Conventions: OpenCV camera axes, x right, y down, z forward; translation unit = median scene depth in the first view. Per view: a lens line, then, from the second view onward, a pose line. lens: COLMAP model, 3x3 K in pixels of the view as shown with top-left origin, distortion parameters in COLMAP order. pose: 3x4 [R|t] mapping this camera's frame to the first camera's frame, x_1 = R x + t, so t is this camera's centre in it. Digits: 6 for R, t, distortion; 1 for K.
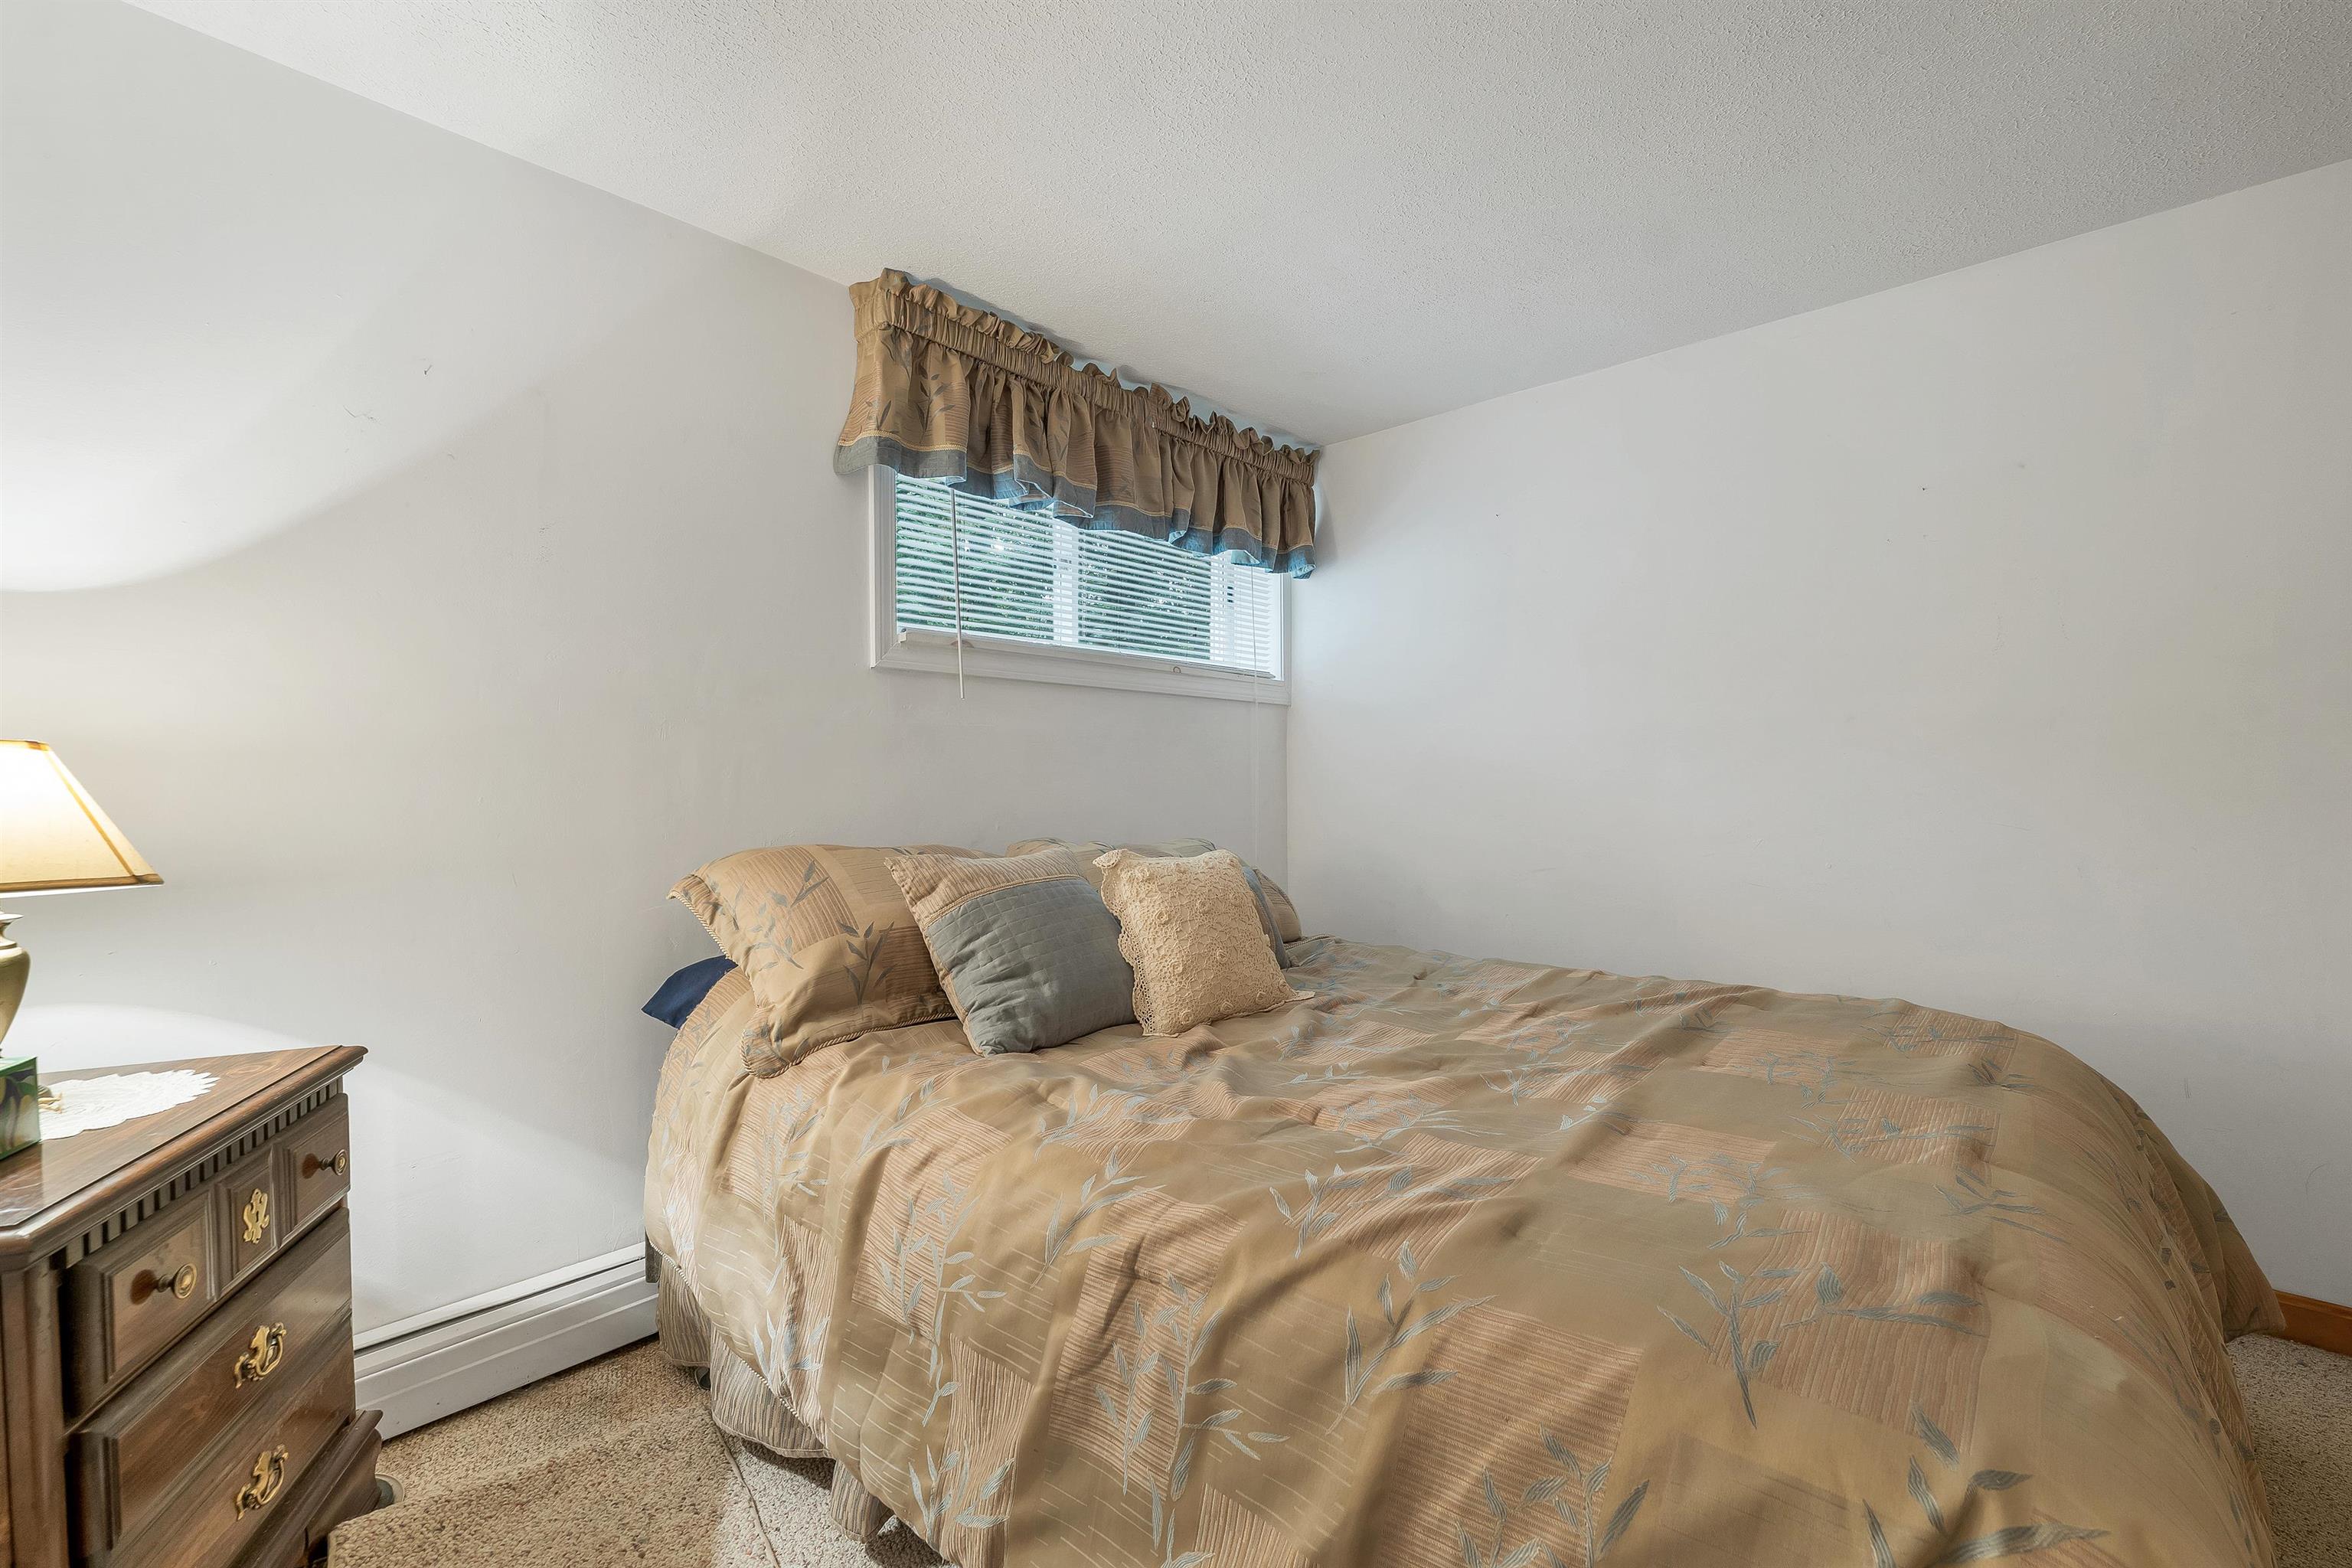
lens RADIAL K [[982.8, 0, 1171.0], [0, 982.8, 784.2], [0, 0, 1]] dist [0.004642, -0.001780]
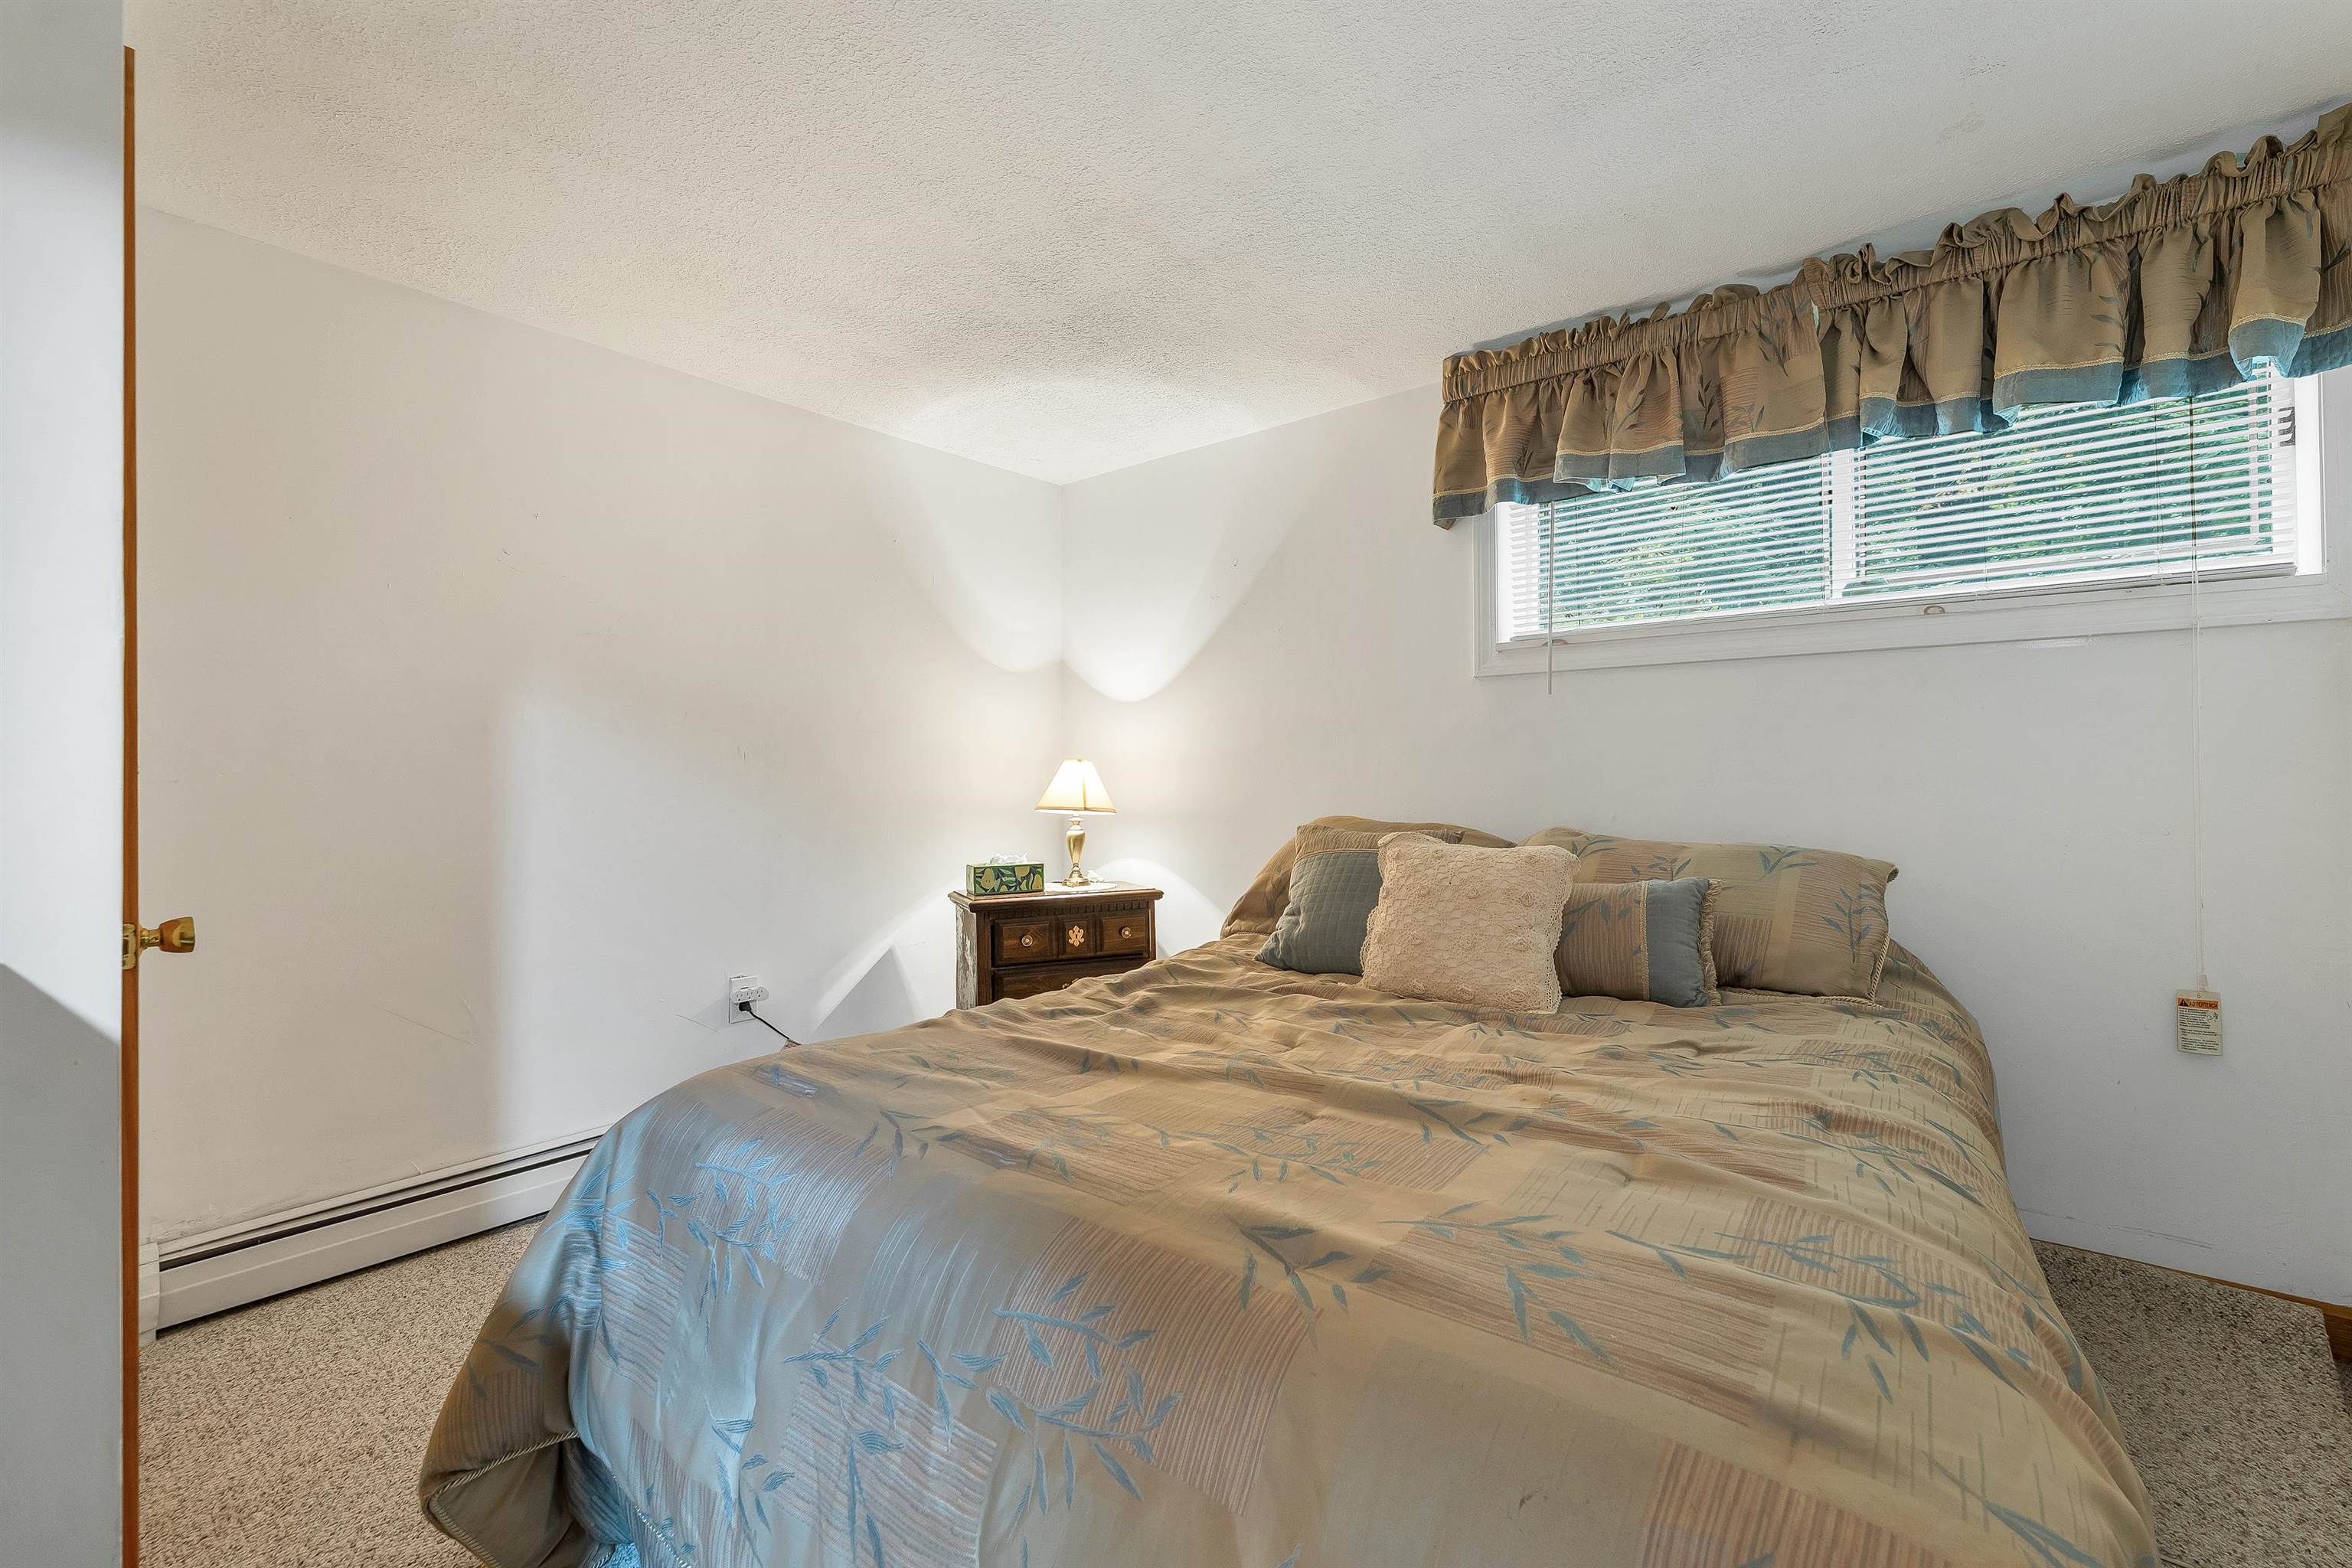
lens RADIAL K [[982.8, 0, 1175.9], [0, 982.8, 779.3], [0, 0, 1]] dist [0.004642, -0.001780]
pose [[0.071573, 0.002151, -0.997433, 0.921709], [-0.003526, 0.999992, 0.001904, 0.004884], [0.997429, 0.003381, 0.071580, 0.568906]]
